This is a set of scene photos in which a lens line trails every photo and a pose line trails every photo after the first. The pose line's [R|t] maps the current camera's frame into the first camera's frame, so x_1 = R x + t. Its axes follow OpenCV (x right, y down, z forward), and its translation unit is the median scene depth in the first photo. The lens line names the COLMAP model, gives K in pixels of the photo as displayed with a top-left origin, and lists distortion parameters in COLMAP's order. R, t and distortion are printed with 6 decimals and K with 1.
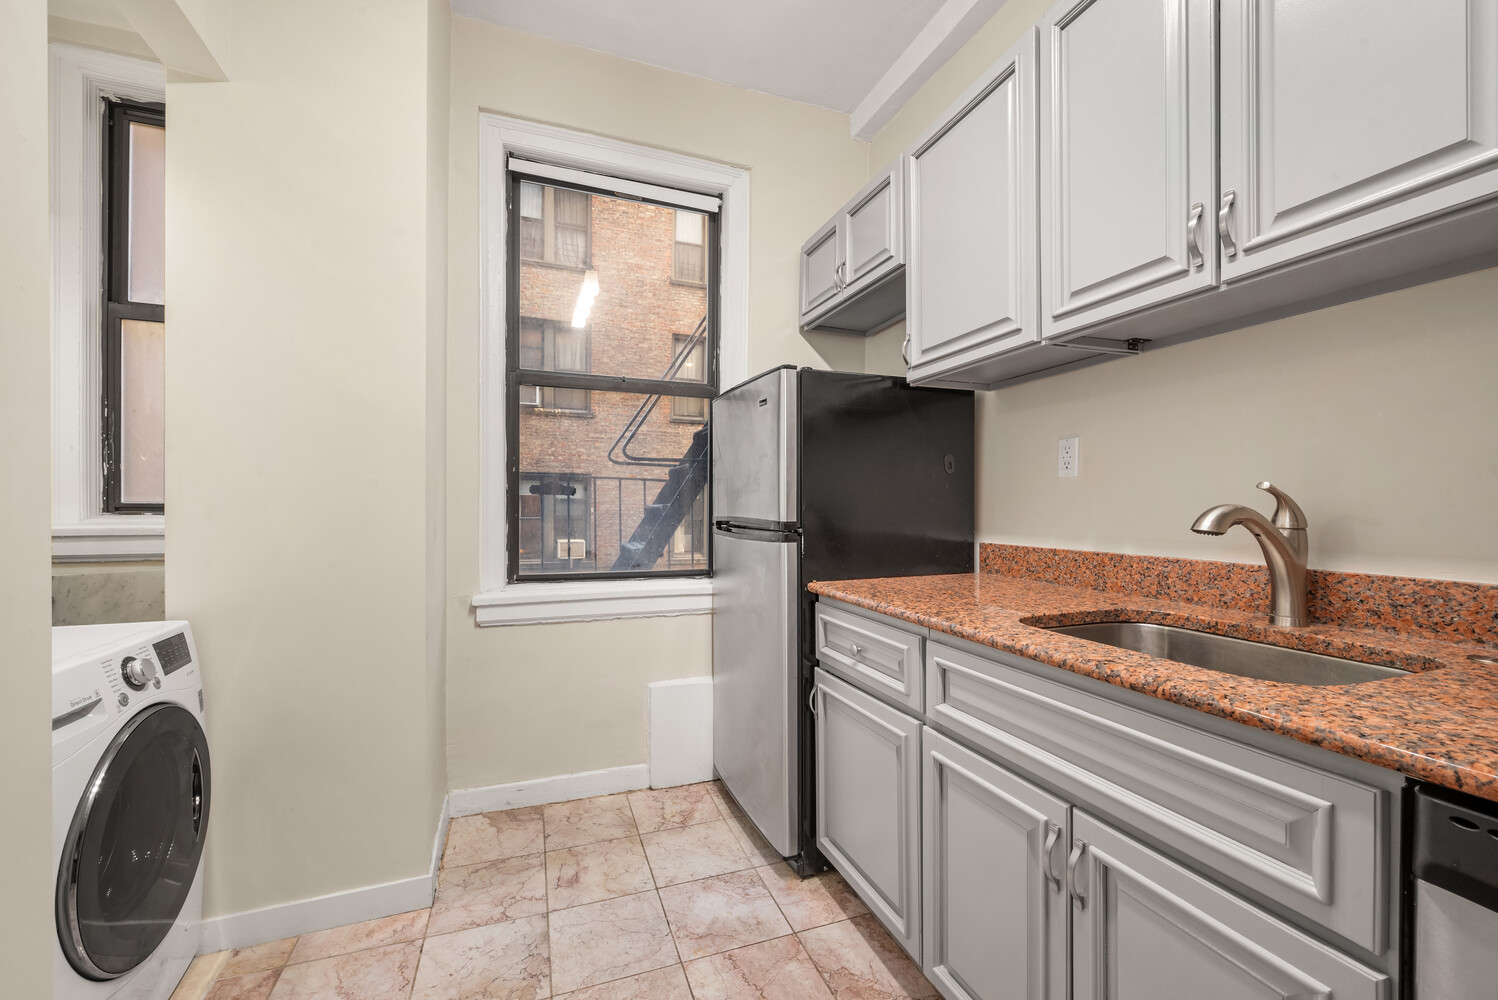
lens RADIAL K [[603.0, 0, 748.6], [0, 603.0, 503.6], [0, 0, 1]] dist [-0.002256, -0.000055]
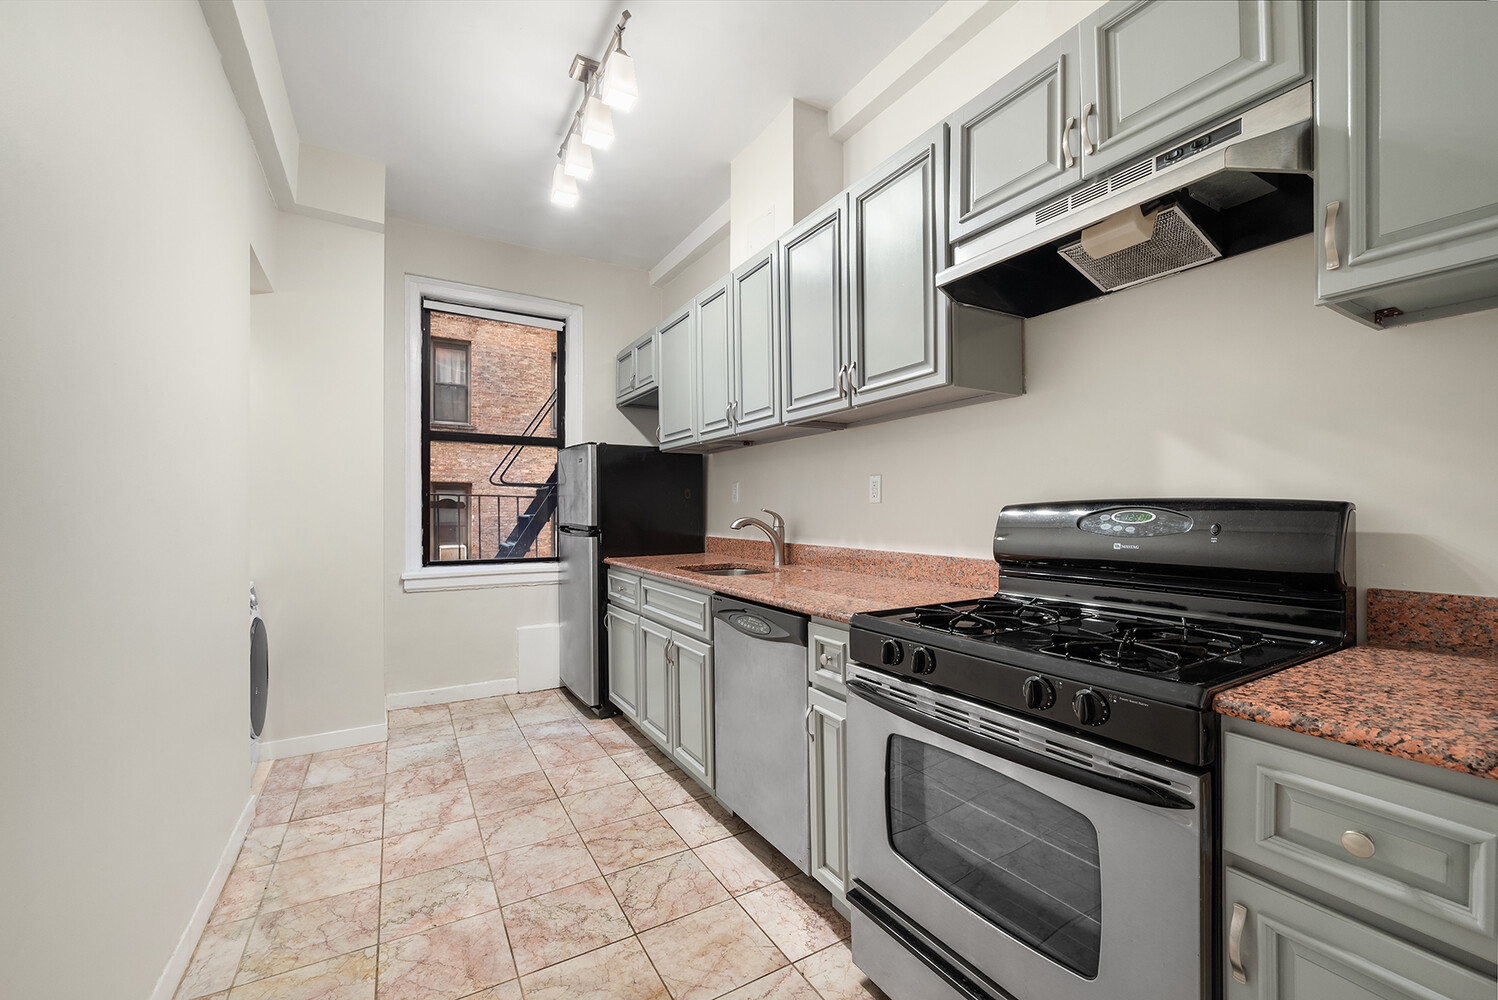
lens RADIAL K [[606.5, 0, 748.9], [0, 606.5, 508.6], [0, 0, 1]] dist [0.001211, -0.000157]
pose [[0.984586, -0.003405, 0.174865, 0.187399], [0.003320, 0.999994, 0.000777, -0.020212], [-0.174867, -0.000185, 0.984592, -0.814351]]
